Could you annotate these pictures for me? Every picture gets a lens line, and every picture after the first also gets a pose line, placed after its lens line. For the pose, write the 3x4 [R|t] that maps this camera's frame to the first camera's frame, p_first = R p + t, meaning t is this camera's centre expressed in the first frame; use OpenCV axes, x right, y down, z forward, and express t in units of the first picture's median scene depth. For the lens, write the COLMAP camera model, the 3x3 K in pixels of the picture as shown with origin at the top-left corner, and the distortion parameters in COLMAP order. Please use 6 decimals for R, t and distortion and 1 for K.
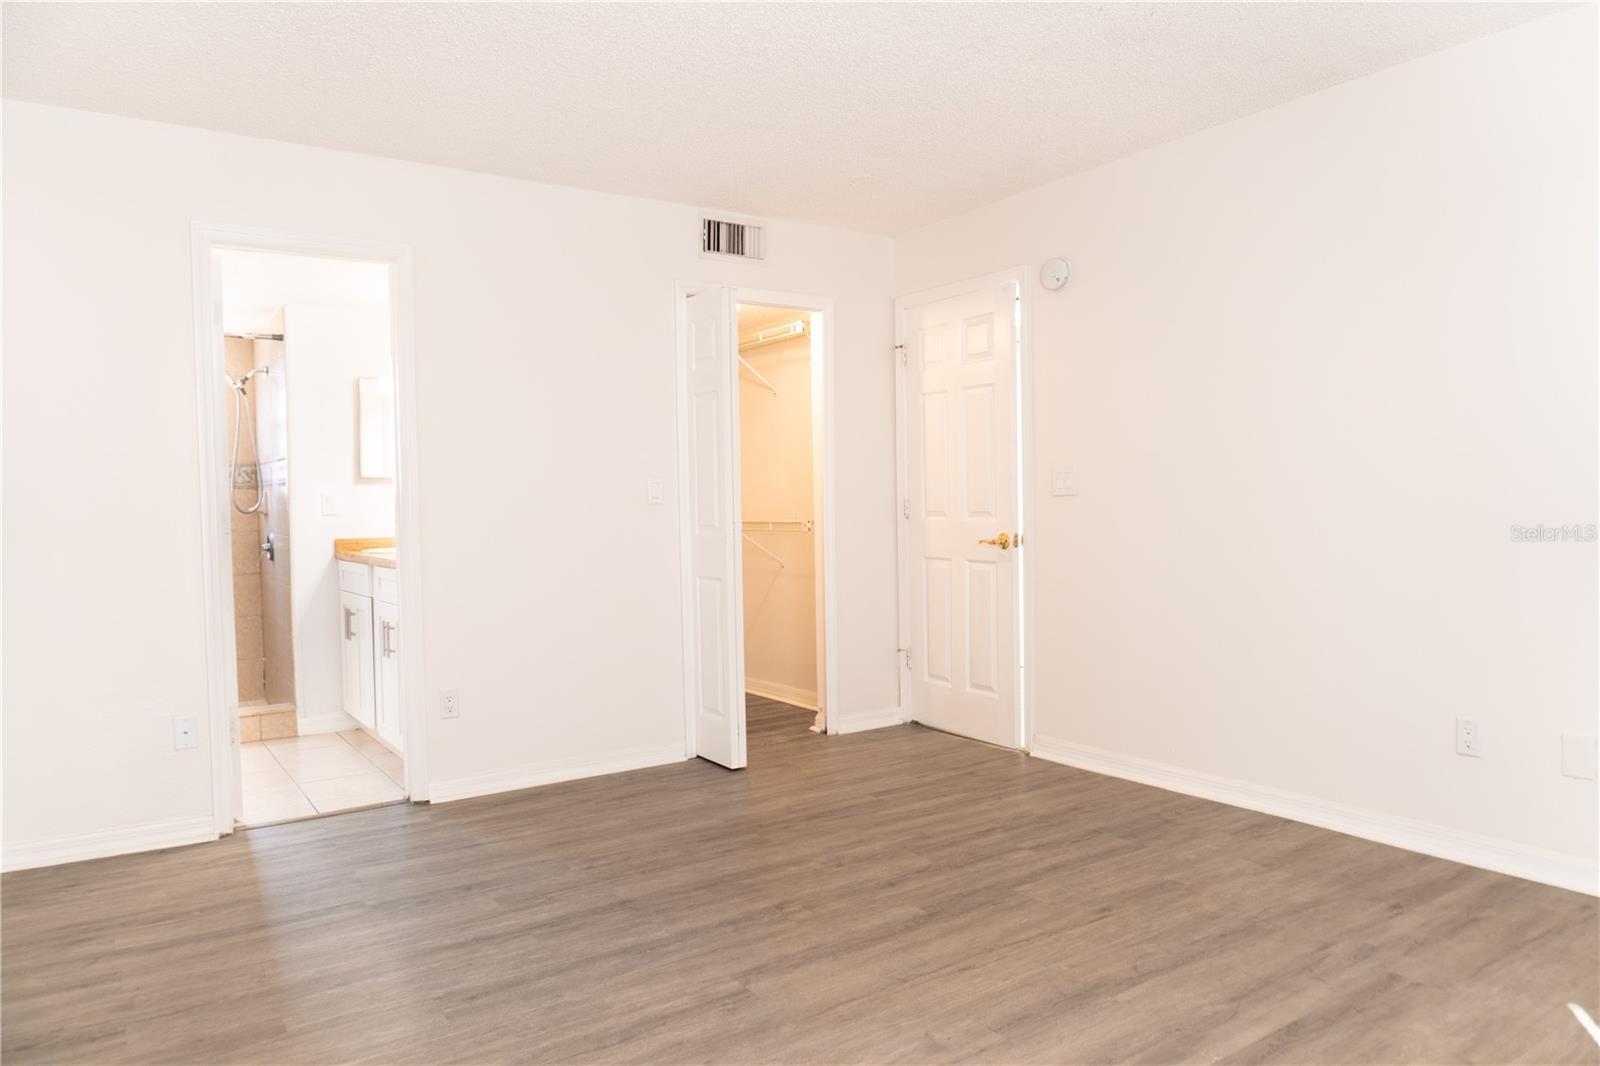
lens RADIAL K [[1079.1, 0, 796.6], [0, 1079.1, 529.5], [0, 0, 1]] dist [0.002228, 0.003035]
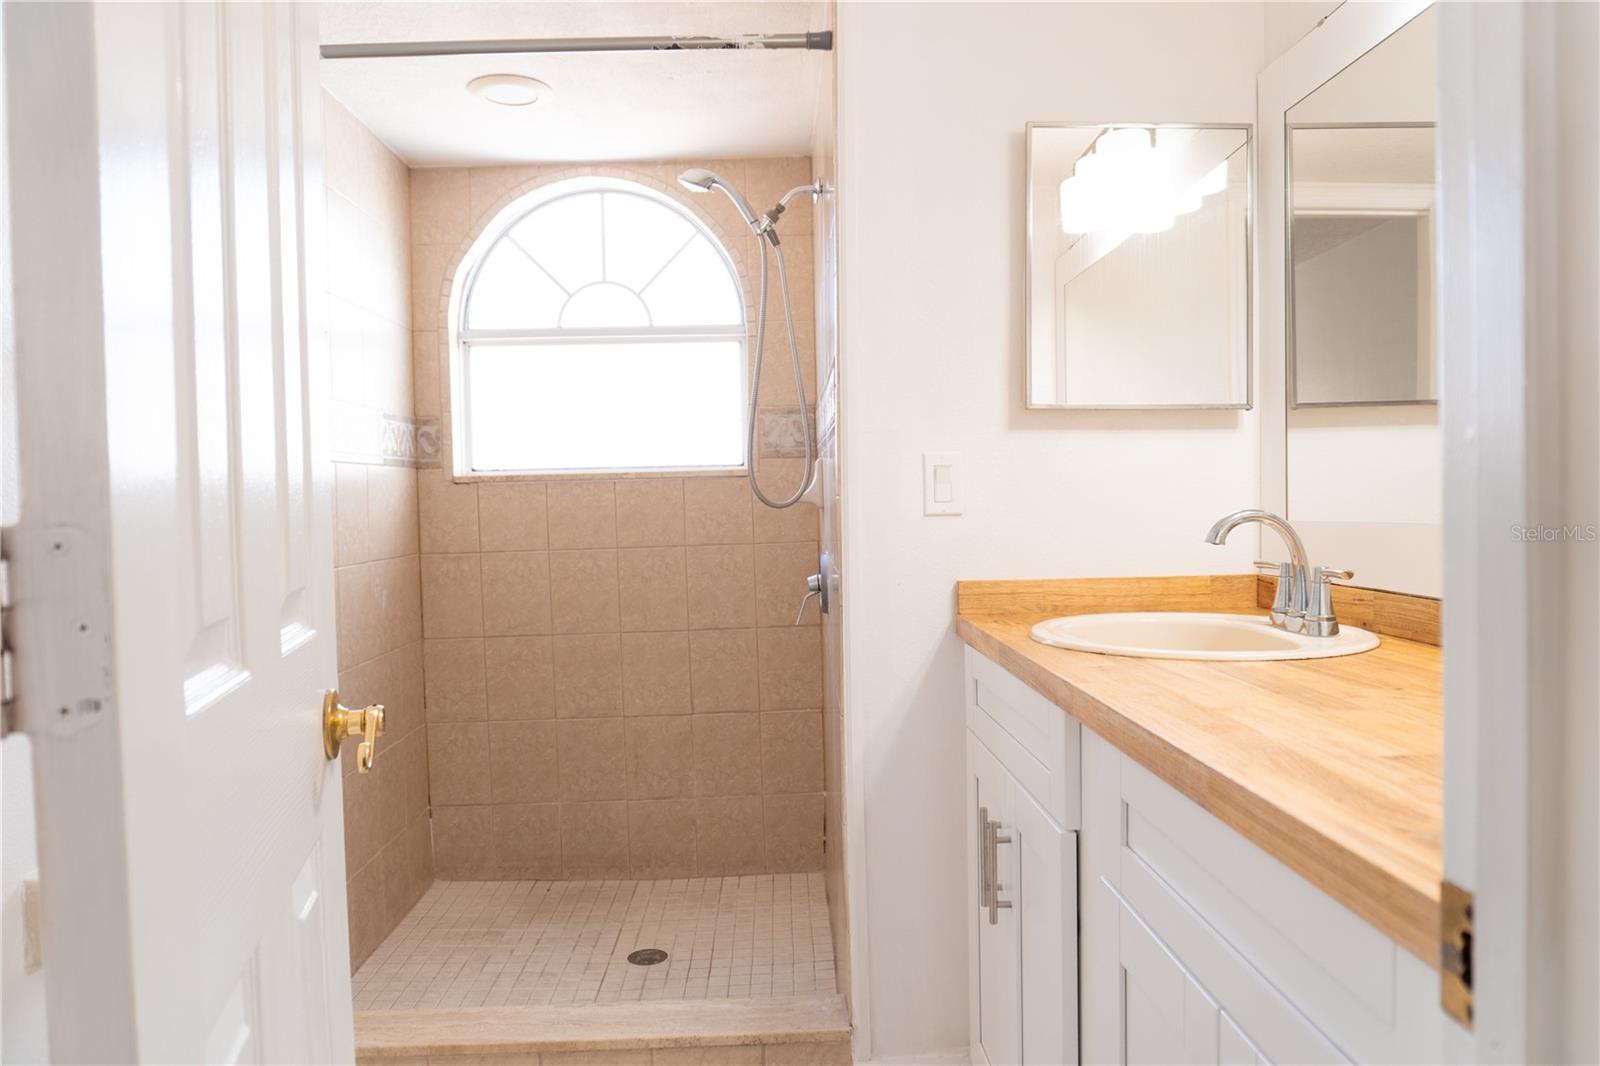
lens RADIAL K [[1079.1, 0, 797.8], [0, 1079.1, 531.0], [0, 0, 1]] dist [0.002228, 0.003035]
pose [[0.850411, 0.018873, -0.525780, -0.298730], [-0.010454, 0.999765, 0.018978, -0.015502], [0.526015, -0.010643, 0.850409, 0.703544]]
